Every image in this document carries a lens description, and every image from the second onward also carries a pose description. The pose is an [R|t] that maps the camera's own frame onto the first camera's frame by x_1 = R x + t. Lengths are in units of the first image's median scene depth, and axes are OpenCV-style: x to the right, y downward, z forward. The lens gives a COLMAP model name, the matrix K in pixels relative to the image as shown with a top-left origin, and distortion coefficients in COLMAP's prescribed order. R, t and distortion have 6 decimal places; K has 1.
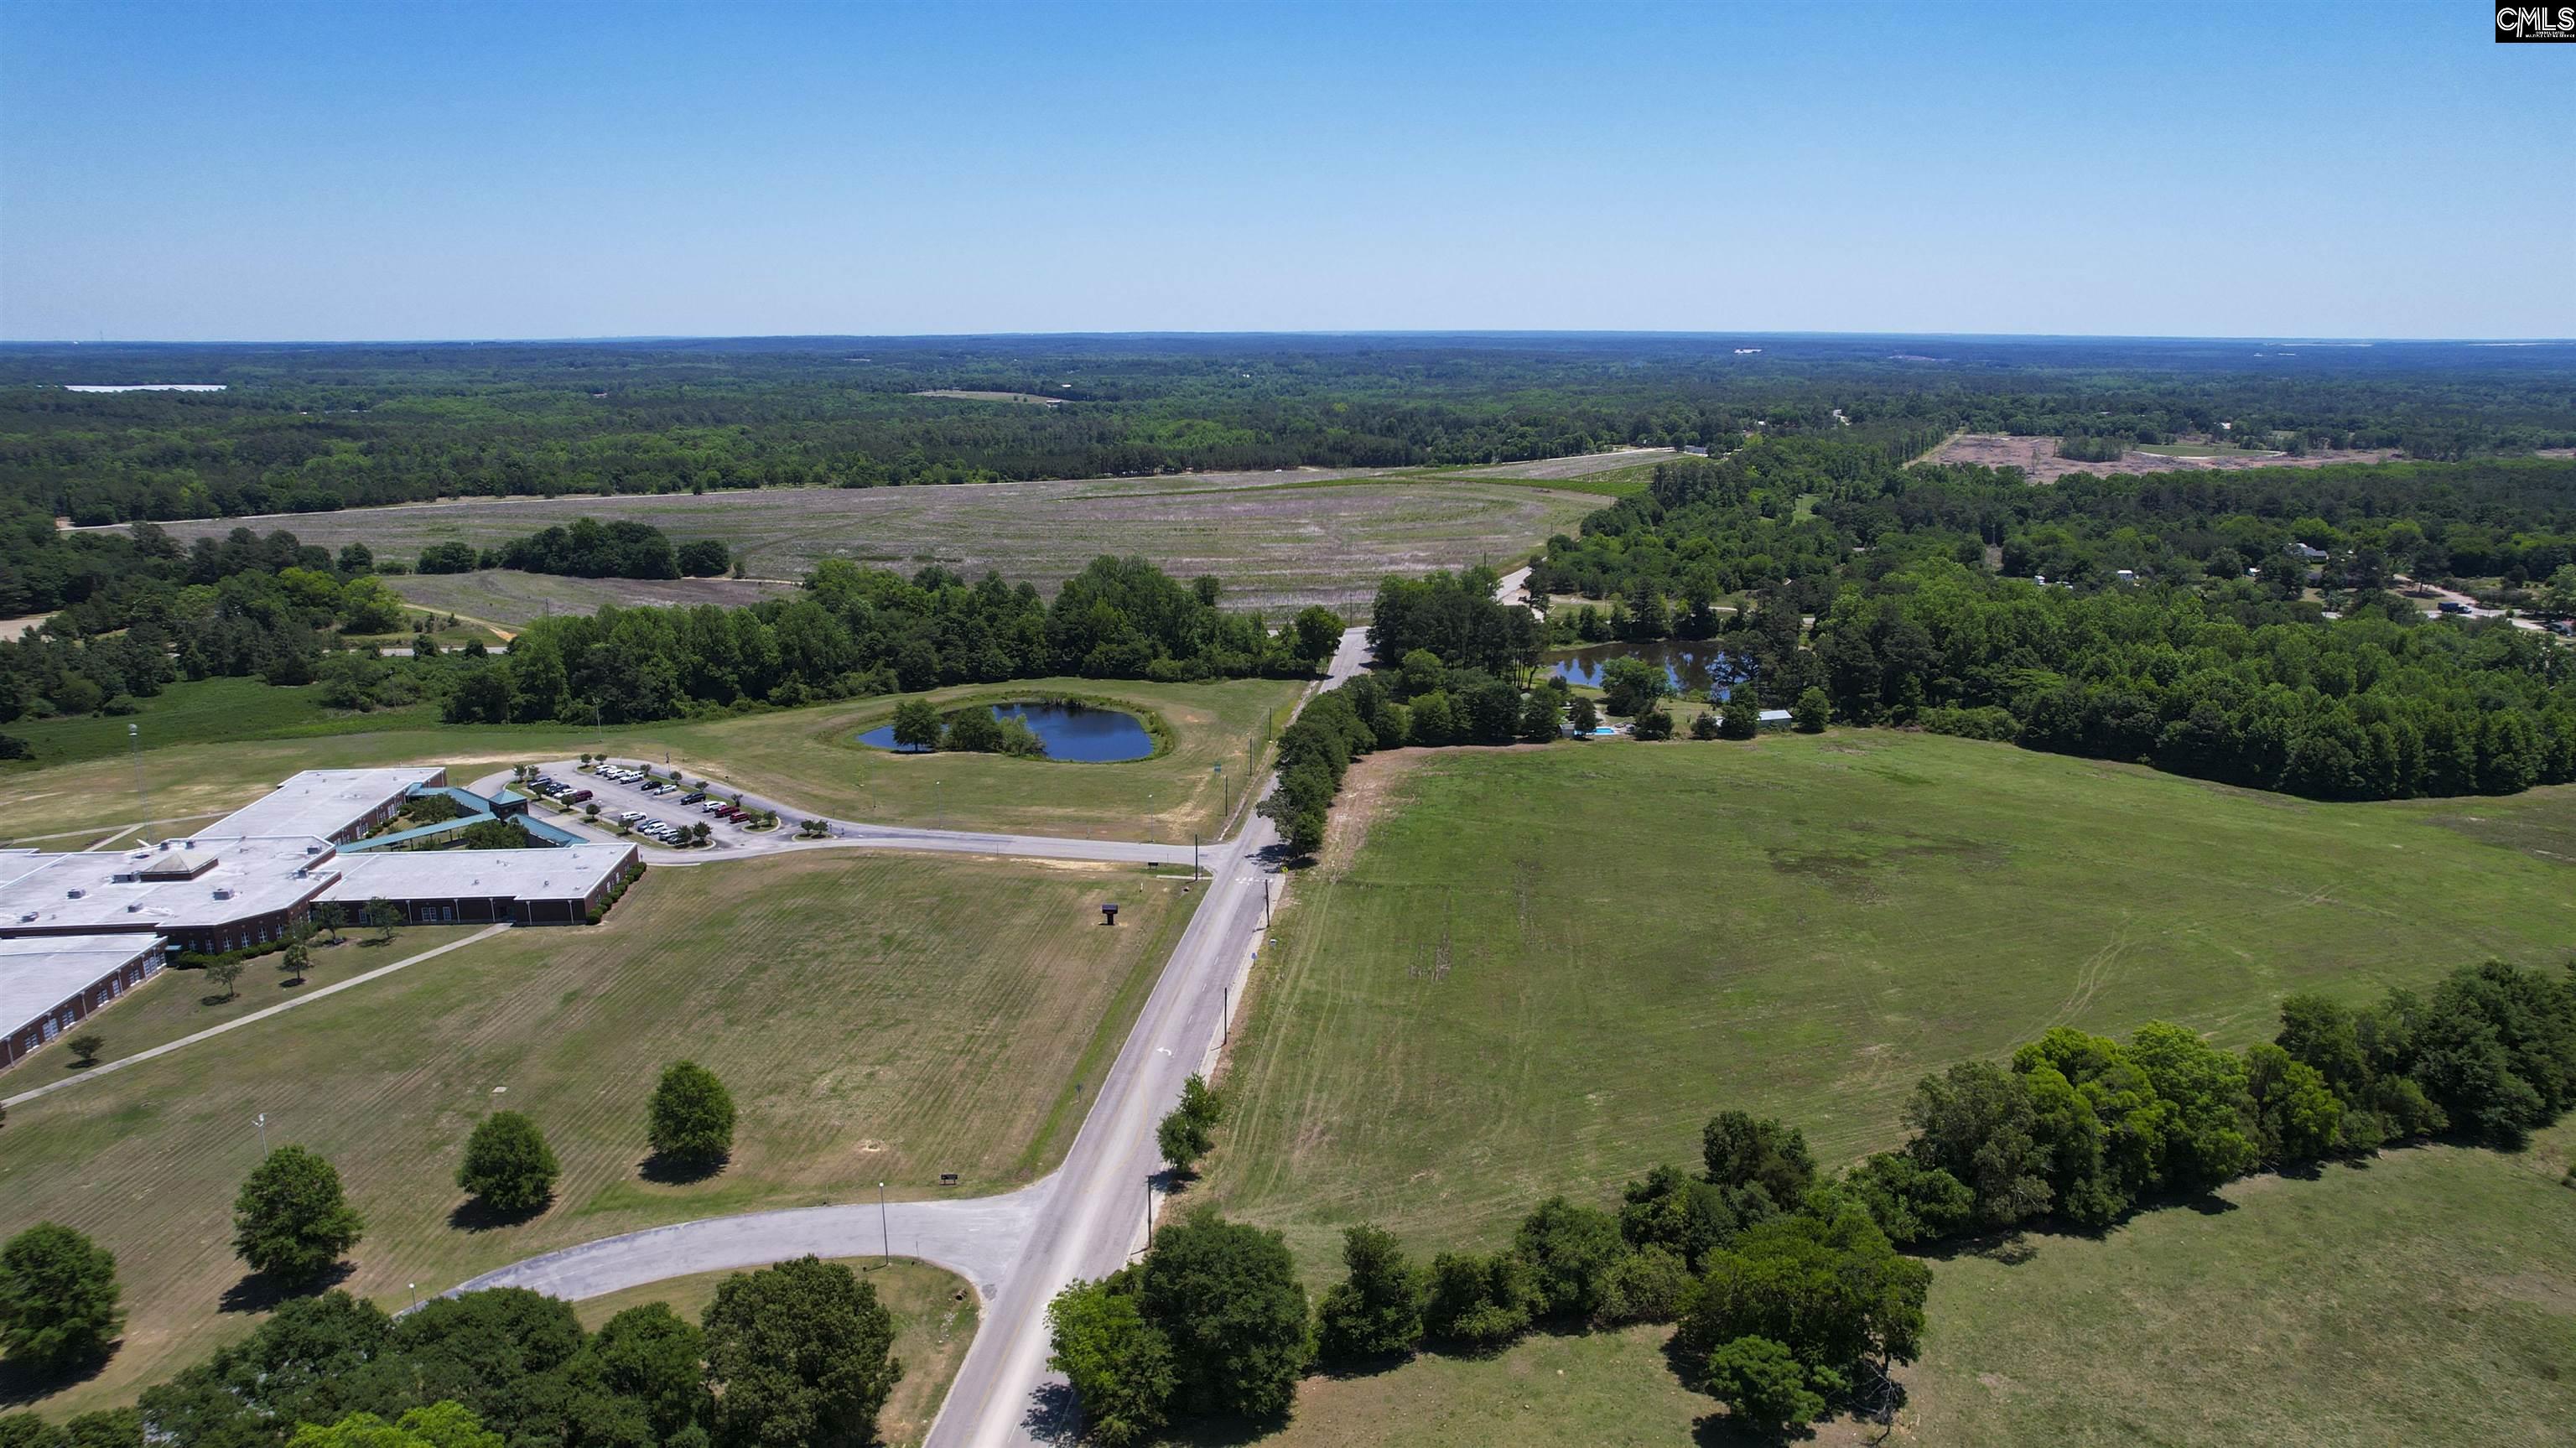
lens RADIAL K [[1646.6, 0, 1307.3], [0, 1646.6, 718.5], [0, 0, 1]] dist [-0.076445, 0.064855]
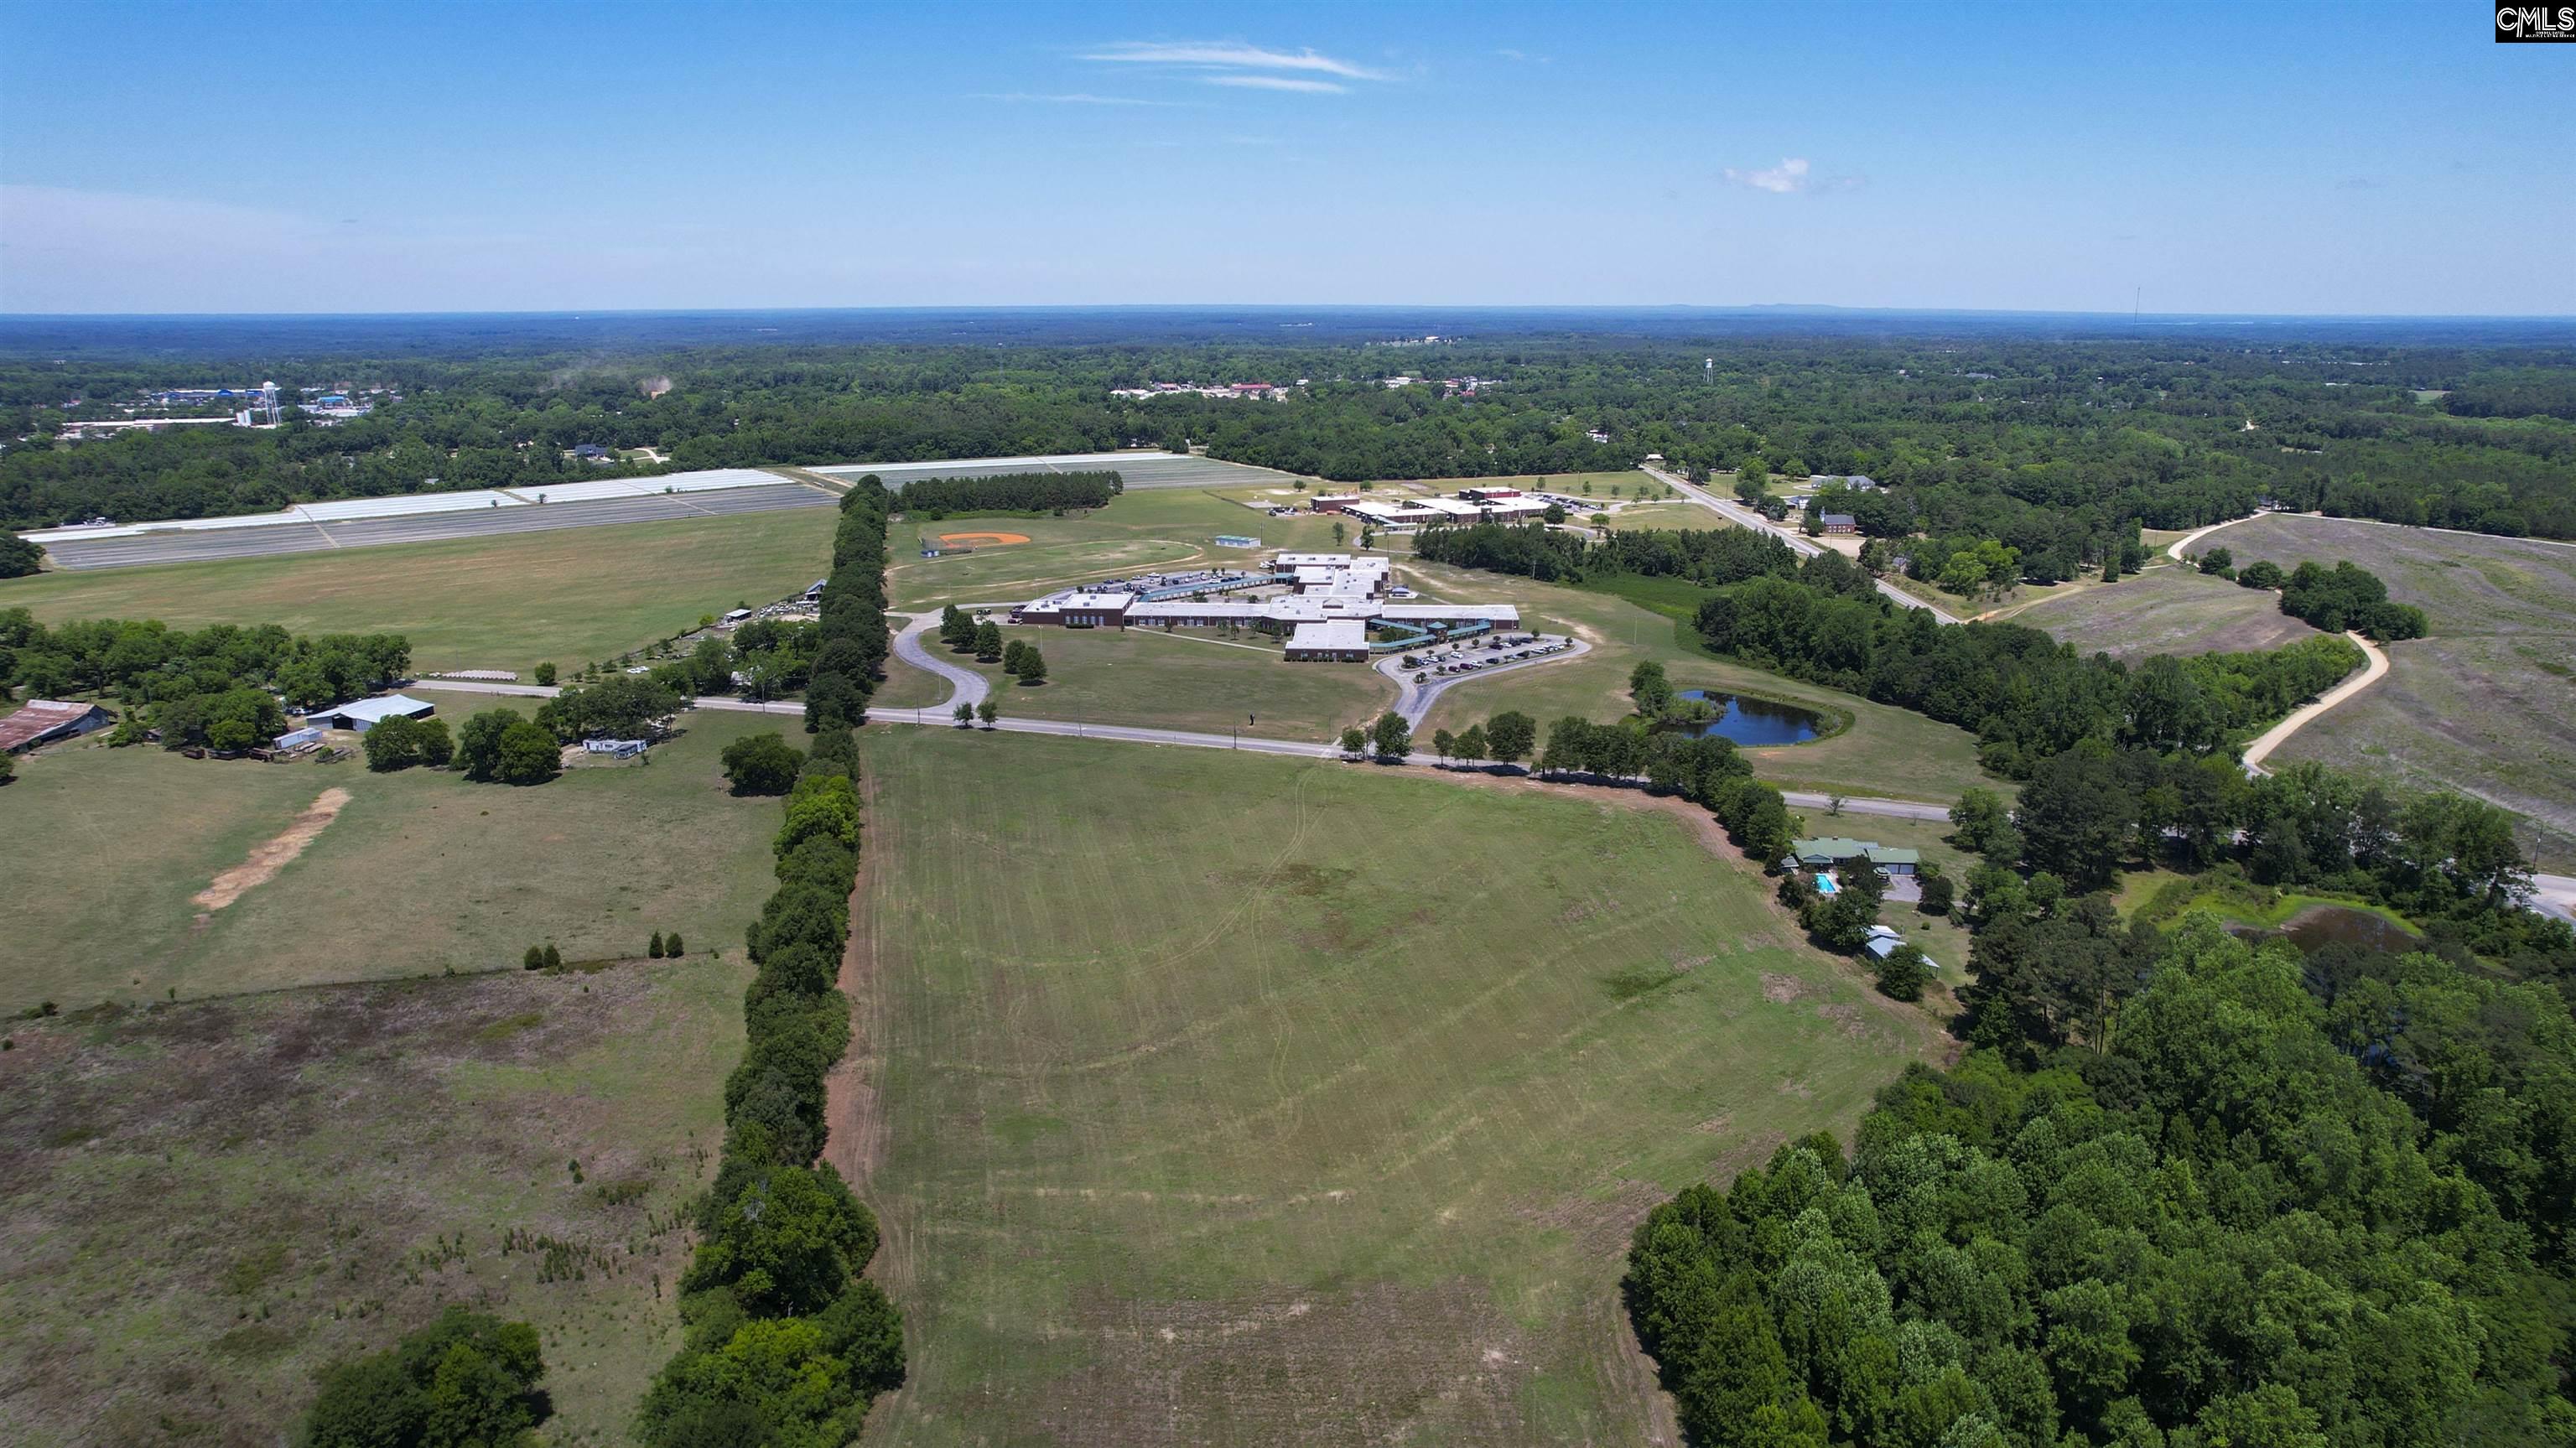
lens RADIAL K [[1646.6, 0, 1307.3], [0, 1646.6, 718.5], [0, 0, 1]] dist [-0.076445, 0.064855]
pose [[-0.135455, 0.248176, -0.959198, 1.176616], [-0.232767, 0.933053, 0.274283, -0.288319], [0.963053, 0.260423, -0.068619, 0.853578]]
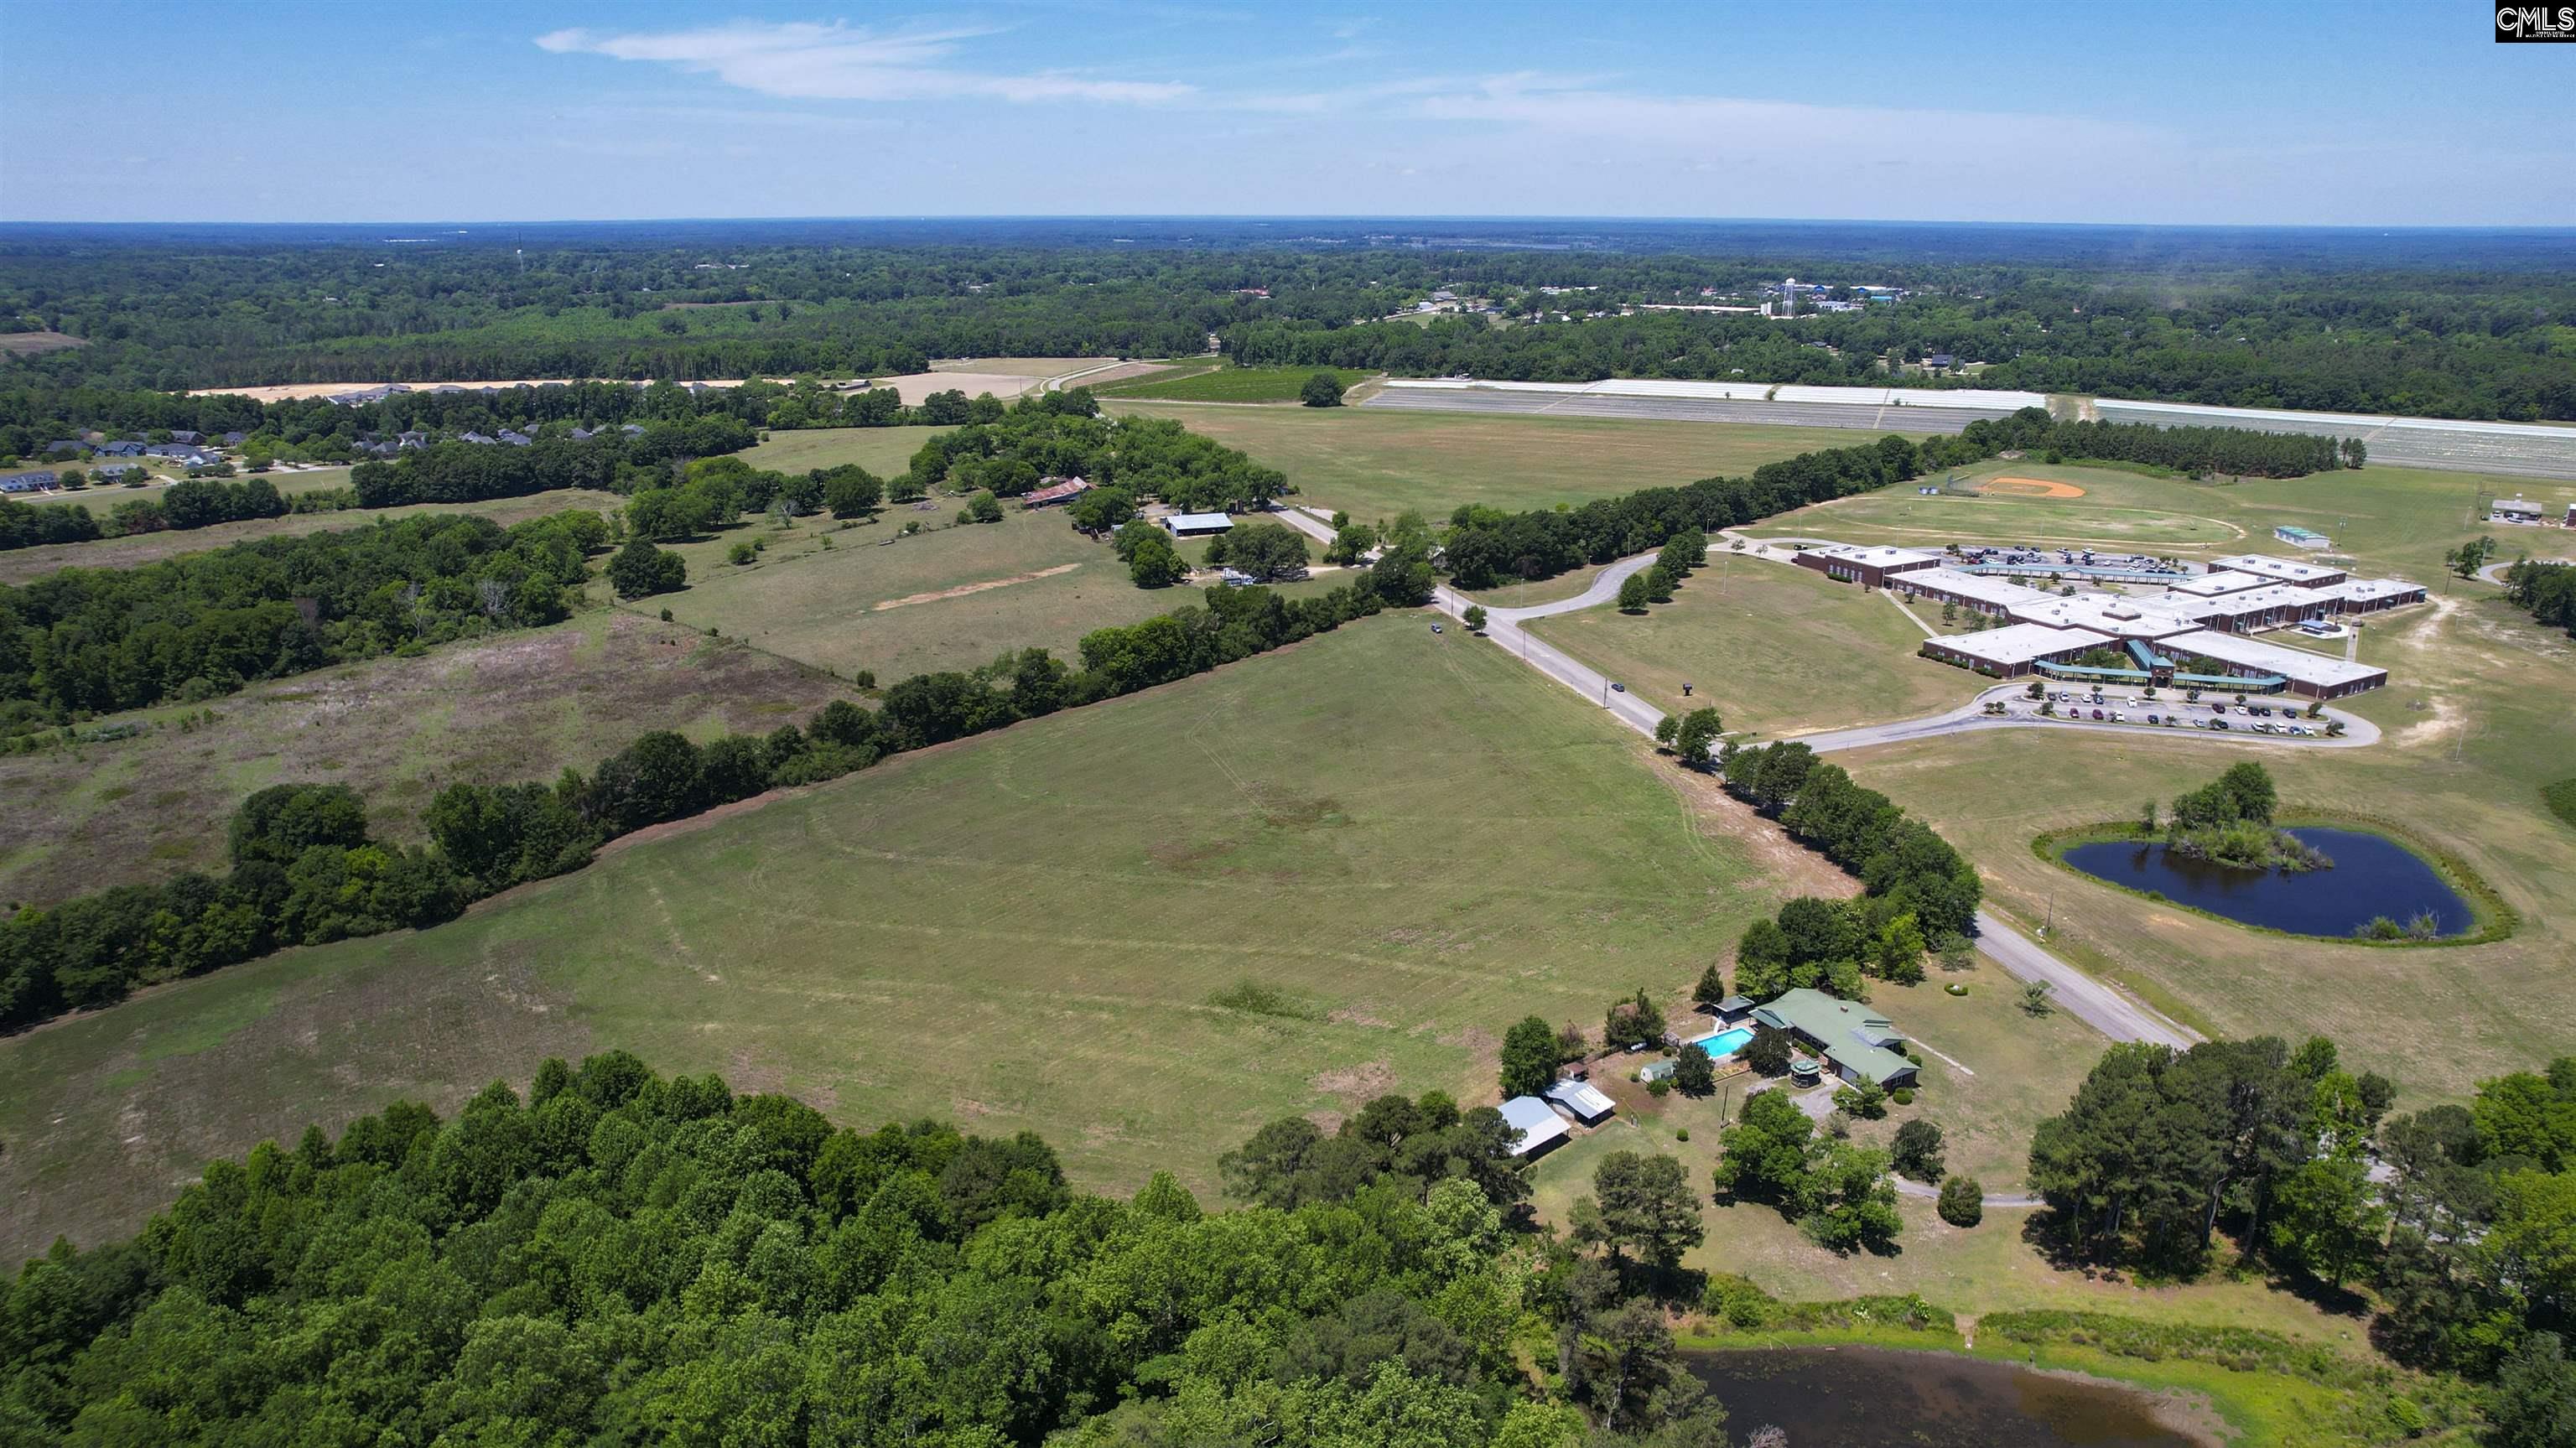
lens RADIAL K [[1646.6, 0, 1307.3], [0, 1646.6, 718.5], [0, 0, 1]] dist [-0.076445, 0.064855]
pose [[-0.908016, 0.125496, -0.399697, 0.627391], [-0.098395, 0.863503, 0.494652, -0.447029], [0.407216, 0.488480, -0.771727, 1.520448]]
